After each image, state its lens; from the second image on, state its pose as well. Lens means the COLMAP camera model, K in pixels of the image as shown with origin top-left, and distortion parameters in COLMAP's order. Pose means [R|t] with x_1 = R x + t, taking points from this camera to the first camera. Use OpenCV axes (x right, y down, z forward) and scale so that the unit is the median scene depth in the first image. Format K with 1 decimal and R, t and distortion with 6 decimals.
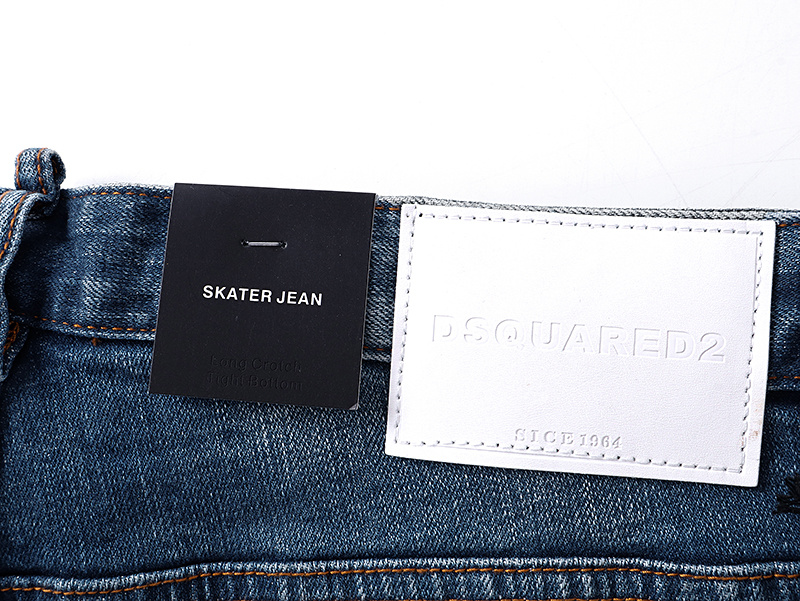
lens RADIAL K [[977.0, 0, 400.0], [0, 977.0, 300.5], [0, 0, 1]] dist [0.013190, 0.017002]
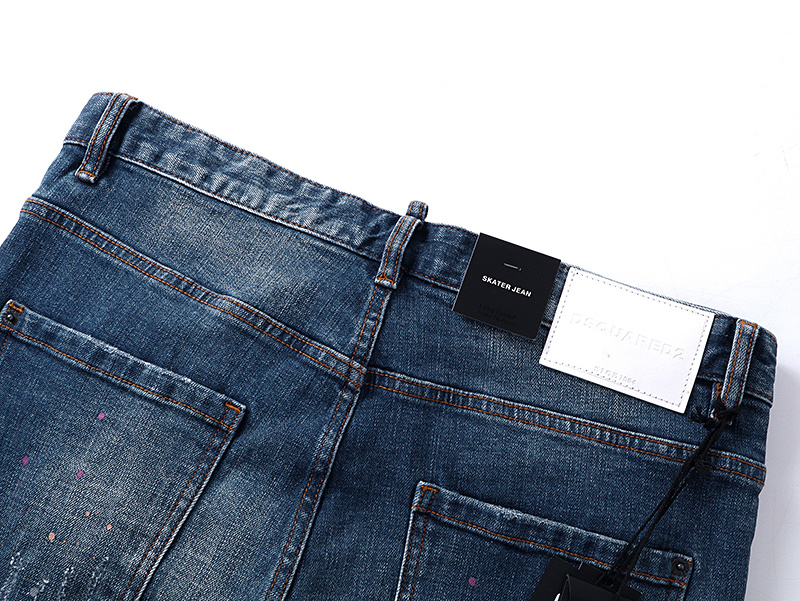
lens RADIAL K [[977.0, 0, 400.0], [0, 977.0, 300.5], [0, 0, 1]] dist [0.013190, 0.017002]
pose [[0.957580, 0.284342, 0.046801, -0.494330], [-0.274506, 0.949484, -0.152073, 0.465984], [-0.087677, 0.132775, 0.987261, -1.349201]]
